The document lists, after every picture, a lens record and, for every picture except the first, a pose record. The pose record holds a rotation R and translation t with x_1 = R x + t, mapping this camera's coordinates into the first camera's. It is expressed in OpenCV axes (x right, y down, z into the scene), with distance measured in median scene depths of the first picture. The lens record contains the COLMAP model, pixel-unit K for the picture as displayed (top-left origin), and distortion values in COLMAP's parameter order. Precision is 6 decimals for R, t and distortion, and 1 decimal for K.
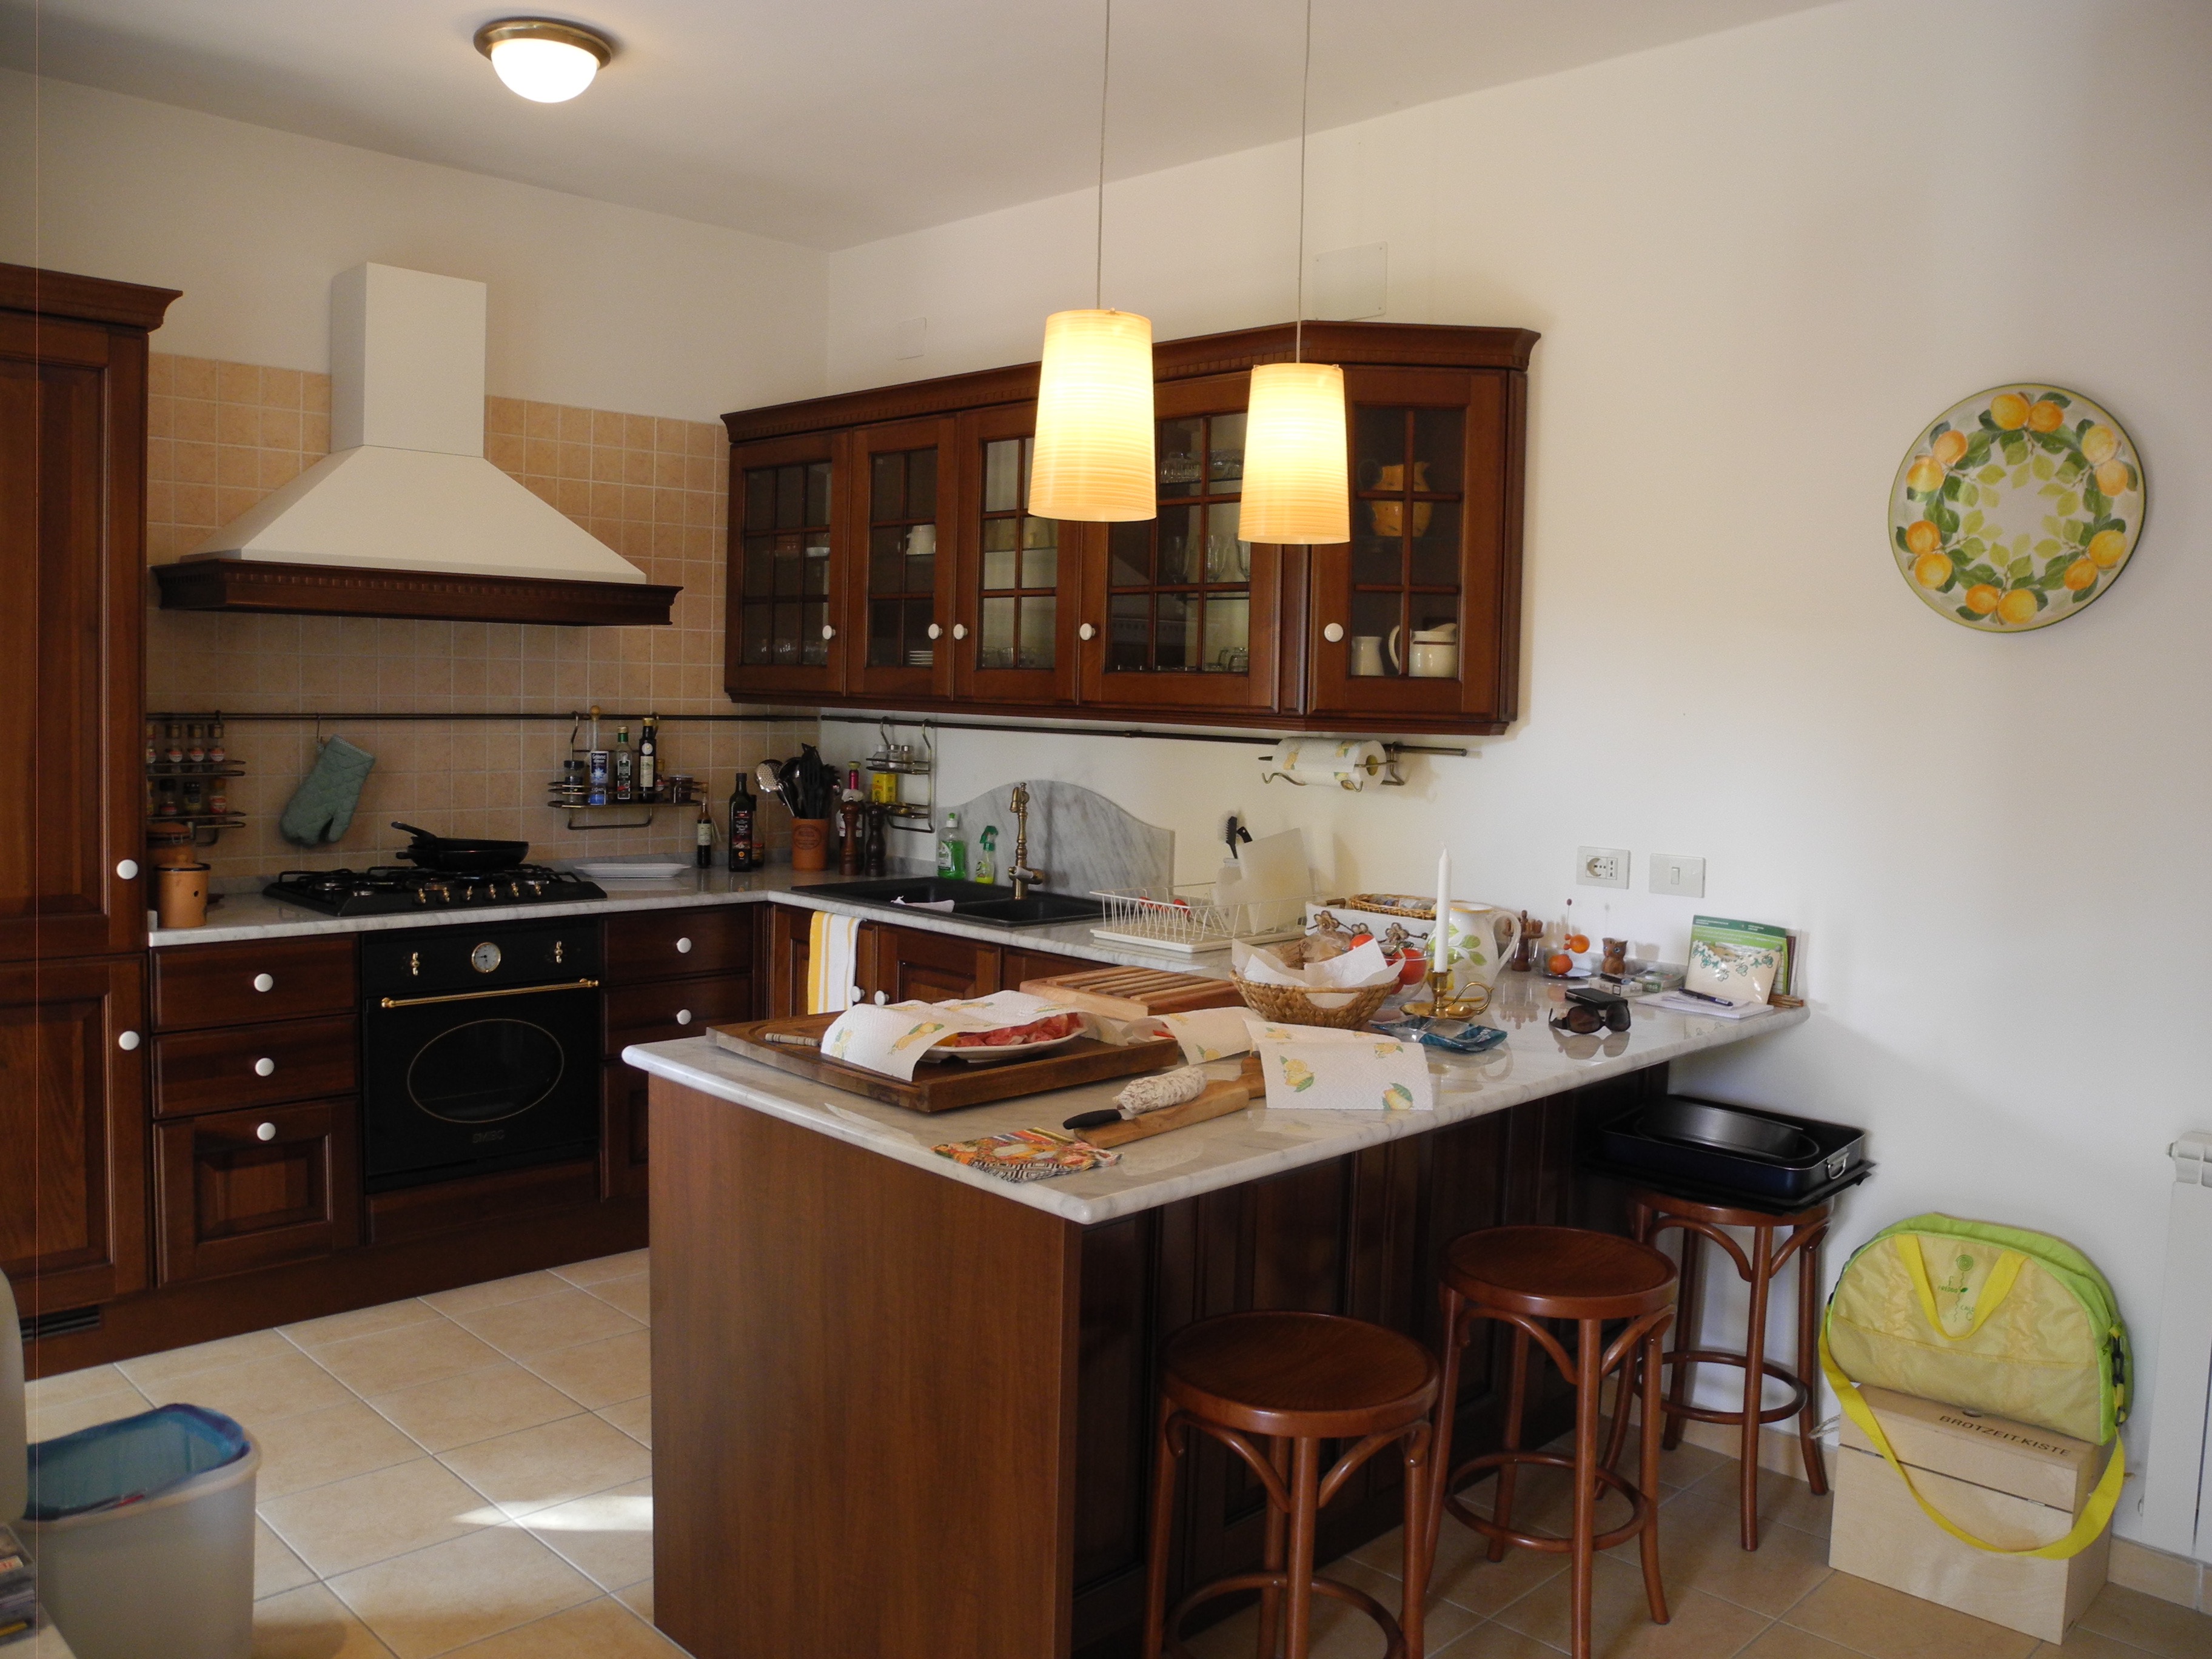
lens RADIAL K [[1777.1, 0, 1116.6], [0, 1777.1, 808.2], [0, 0, 1]] dist [-0.142633, 0.088088]
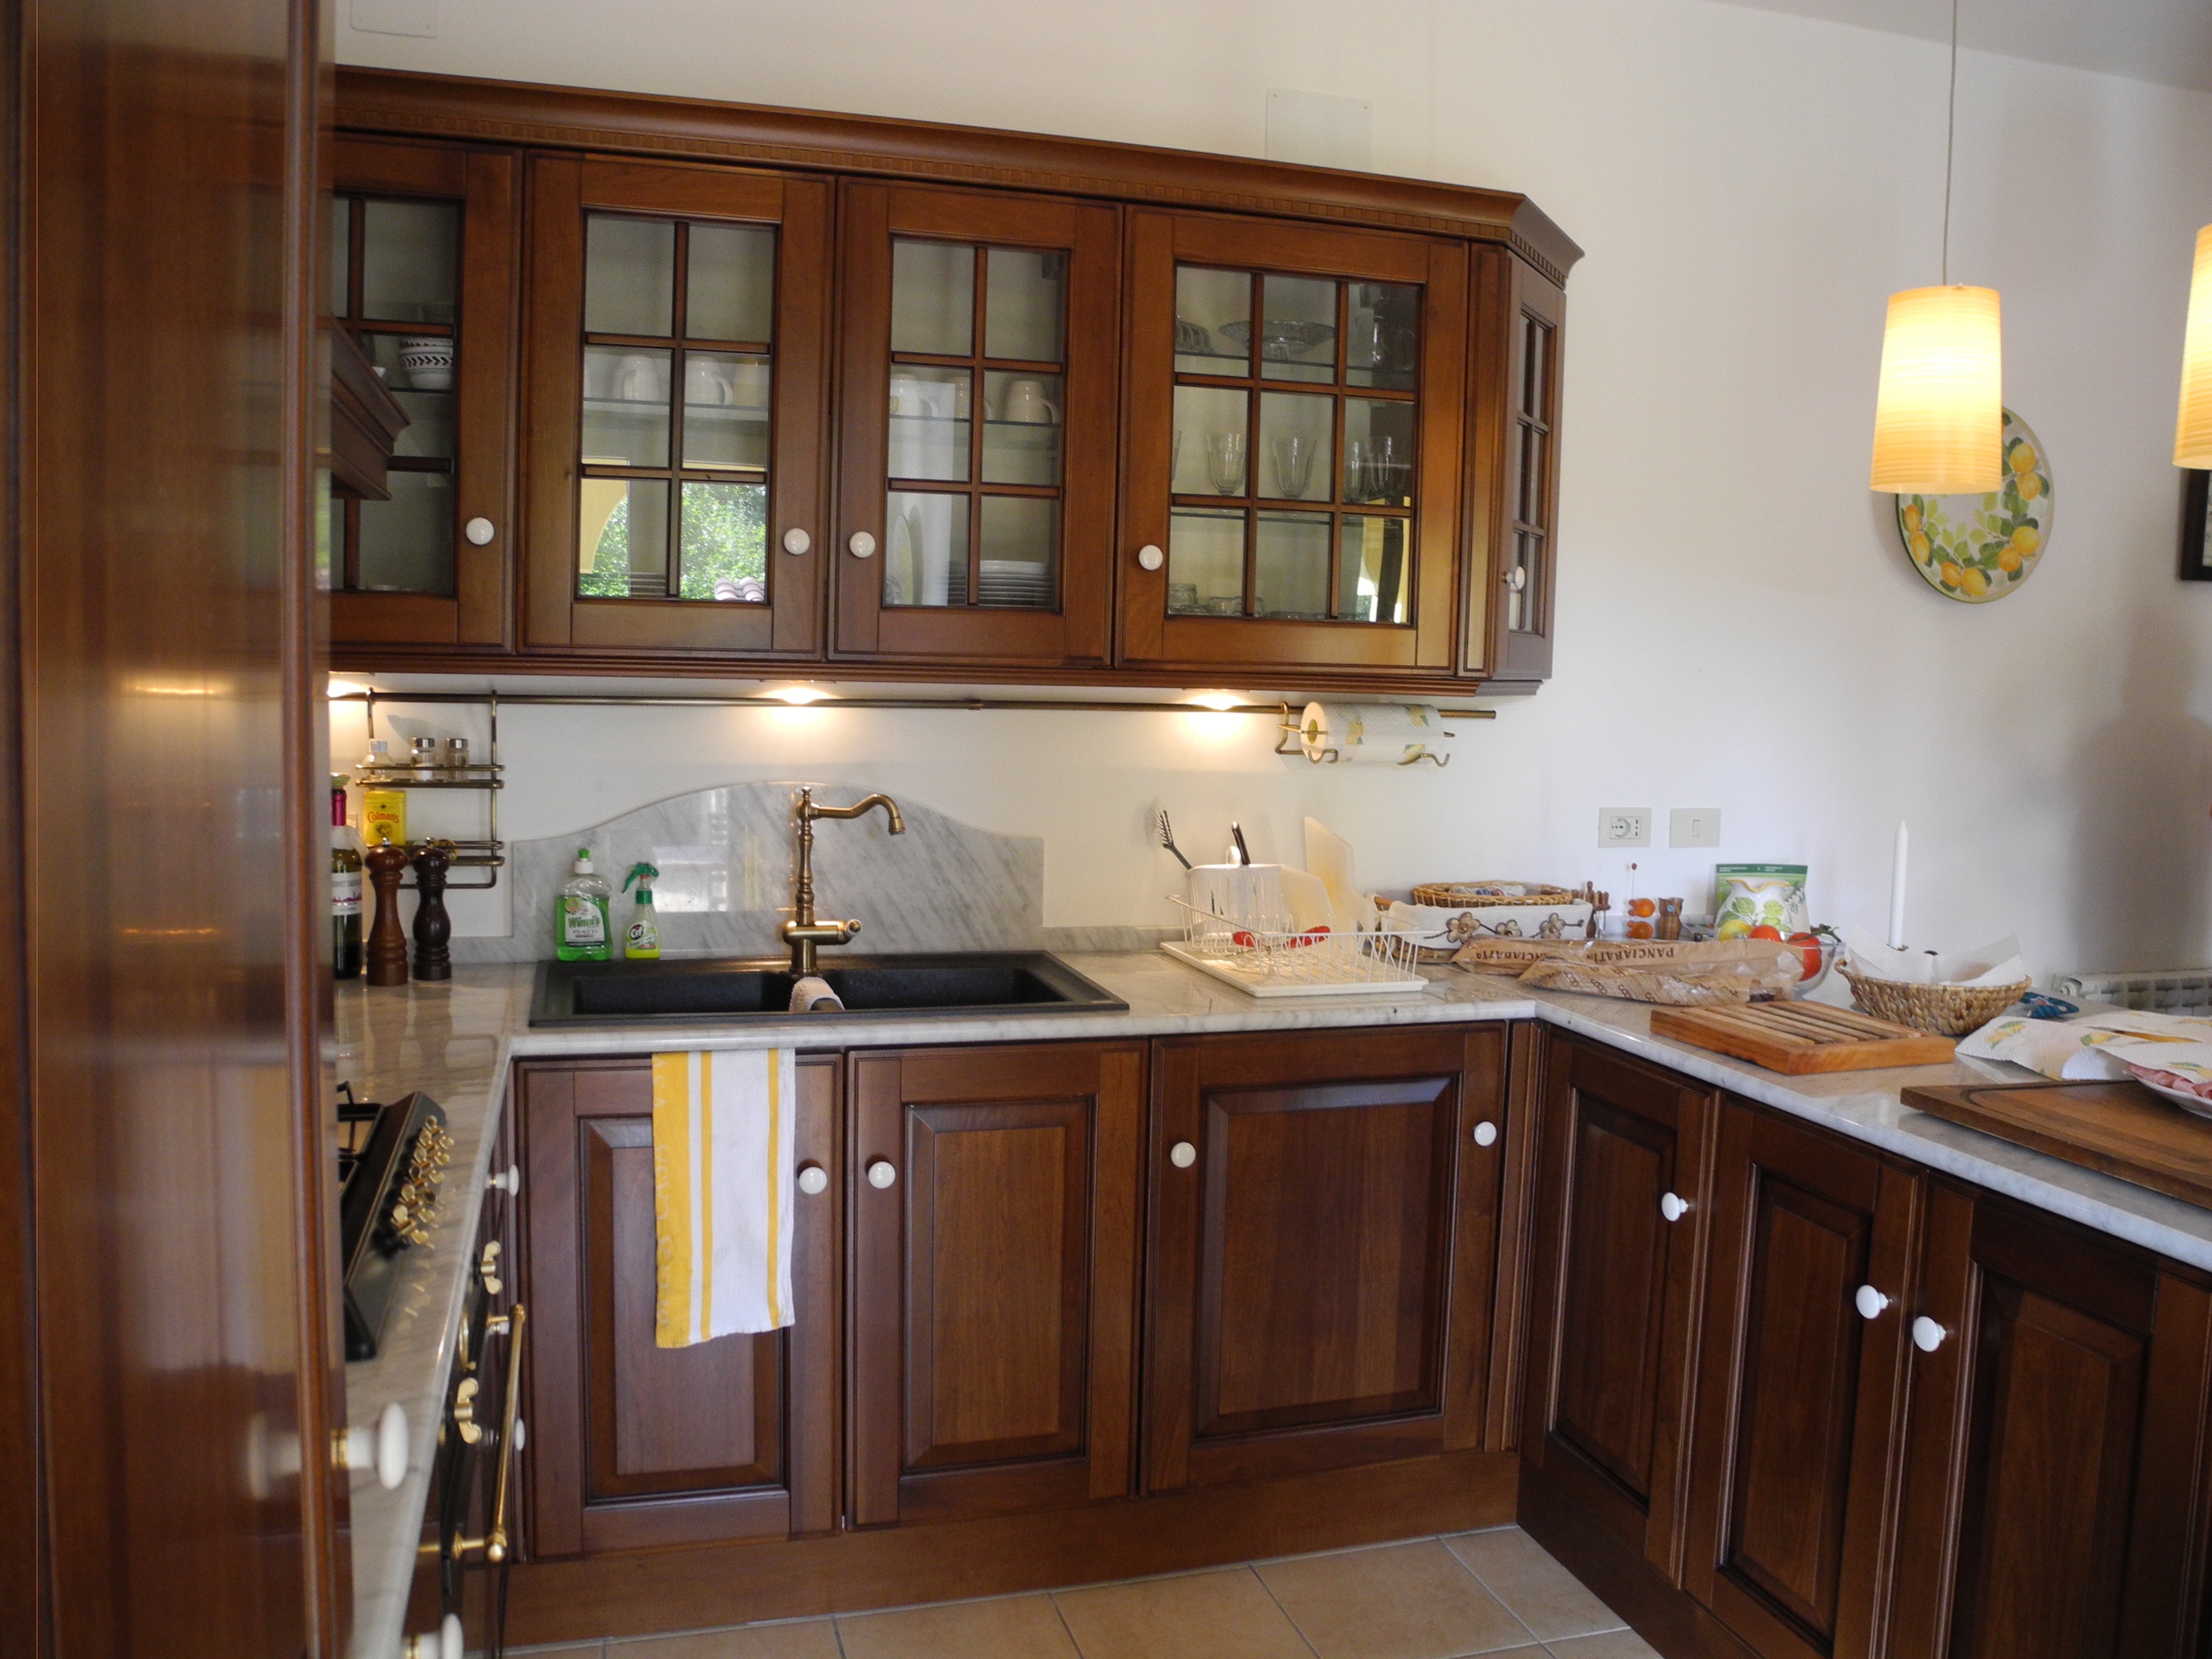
lens RADIAL K [[1777.1, 0, 1107.4], [0, 1777.1, 820.9], [0, 0, 1]] dist [-0.142633, 0.088088]
pose [[0.472790, -0.090897, 0.876475, -0.856304], [0.049131, 0.995837, 0.076773, -0.070539], [-0.879805, 0.006764, 0.475288, 0.943397]]
